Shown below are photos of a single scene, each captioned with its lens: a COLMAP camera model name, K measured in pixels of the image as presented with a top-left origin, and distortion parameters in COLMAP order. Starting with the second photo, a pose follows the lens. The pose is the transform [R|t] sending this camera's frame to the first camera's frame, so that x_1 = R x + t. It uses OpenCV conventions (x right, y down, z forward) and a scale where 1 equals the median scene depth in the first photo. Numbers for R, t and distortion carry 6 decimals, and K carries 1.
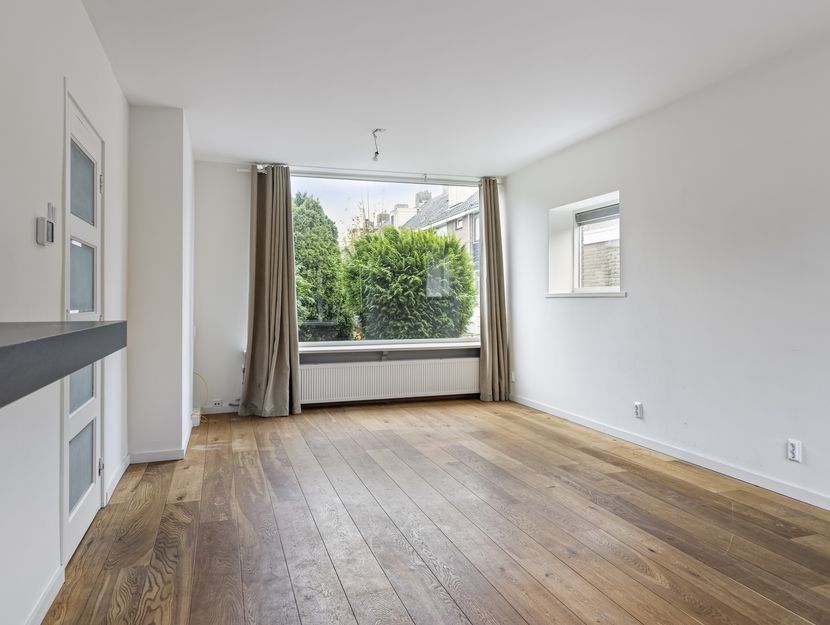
lens RADIAL K [[605.2, 0, 424.7], [0, 605.2, 296.0], [0, 0, 1]] dist [0.003837, -0.003452]
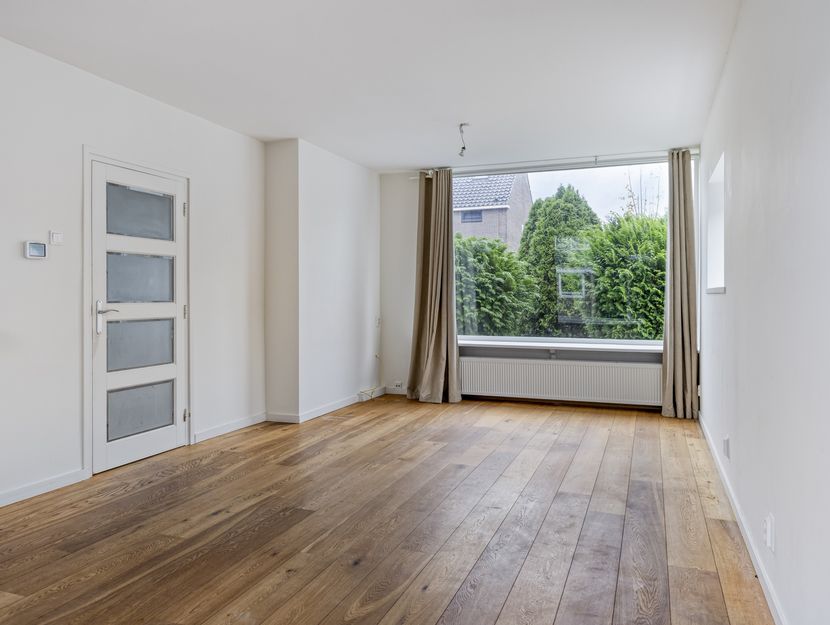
lens RADIAL K [[605.2, 0, 424.7], [0, 605.2, 296.0], [0, 0, 1]] dist [0.003837, -0.003452]
pose [[0.774729, 0.006919, -0.632255, 0.363650], [-0.001694, 0.999959, 0.008867, -0.000692], [0.632291, -0.005798, 0.774709, 0.133222]]
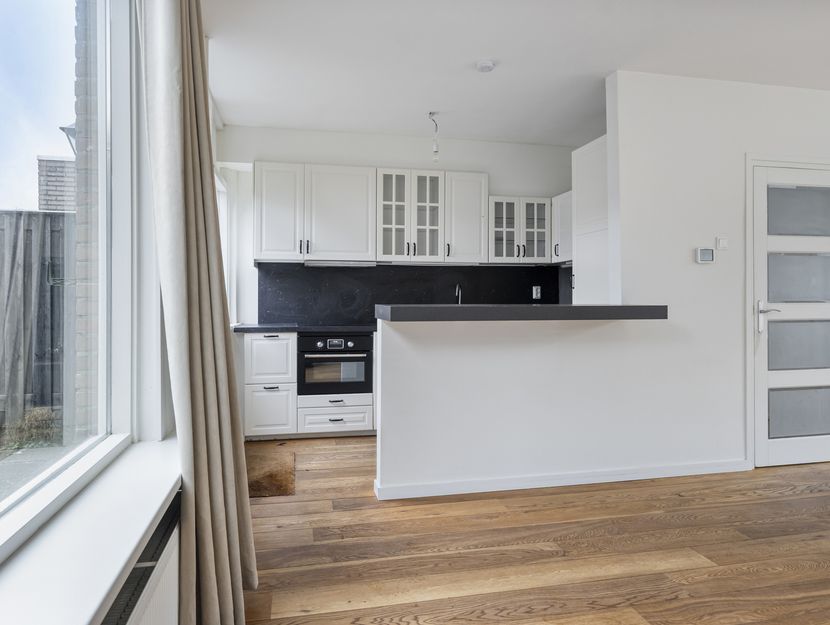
lens RADIAL K [[561.1, 0, 412.7], [0, 561.1, 293.8], [0, 0, 1]] dist [0.002848, 0.000537]
pose [[-0.105655, 0.001815, -0.994401, 0.346877], [0.008629, 0.999962, 0.000908, -0.000825], [0.994365, -0.008485, -0.105667, 0.102870]]
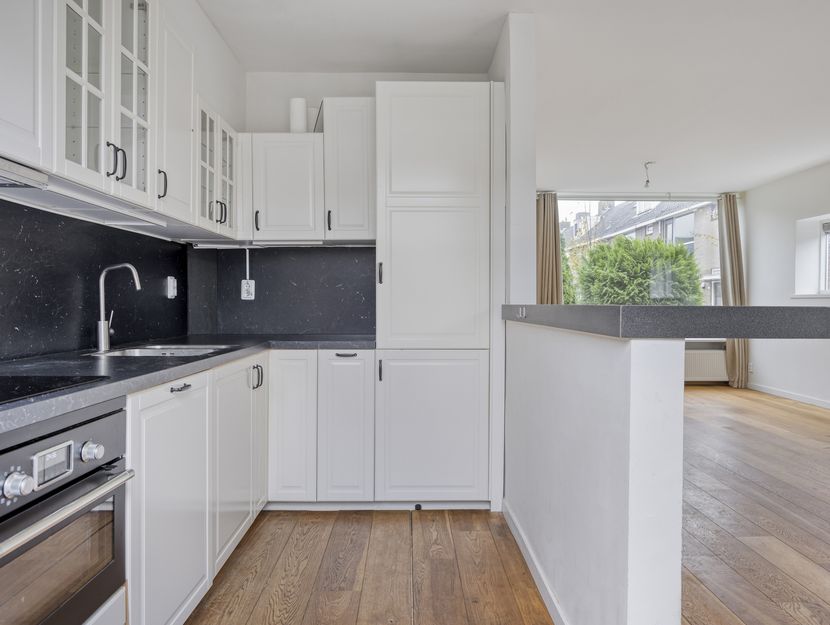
lens RADIAL K [[561.0, 0, 416.0], [0, 561.0, 307.4], [0, 0, 1]] dist [-0.024072, -0.000819]
pose [[0.952369, 0.010058, -0.304782, -0.130528], [-0.005602, 0.999864, 0.015491, 0.006894], [0.304897, -0.013046, 0.952296, -0.177179]]
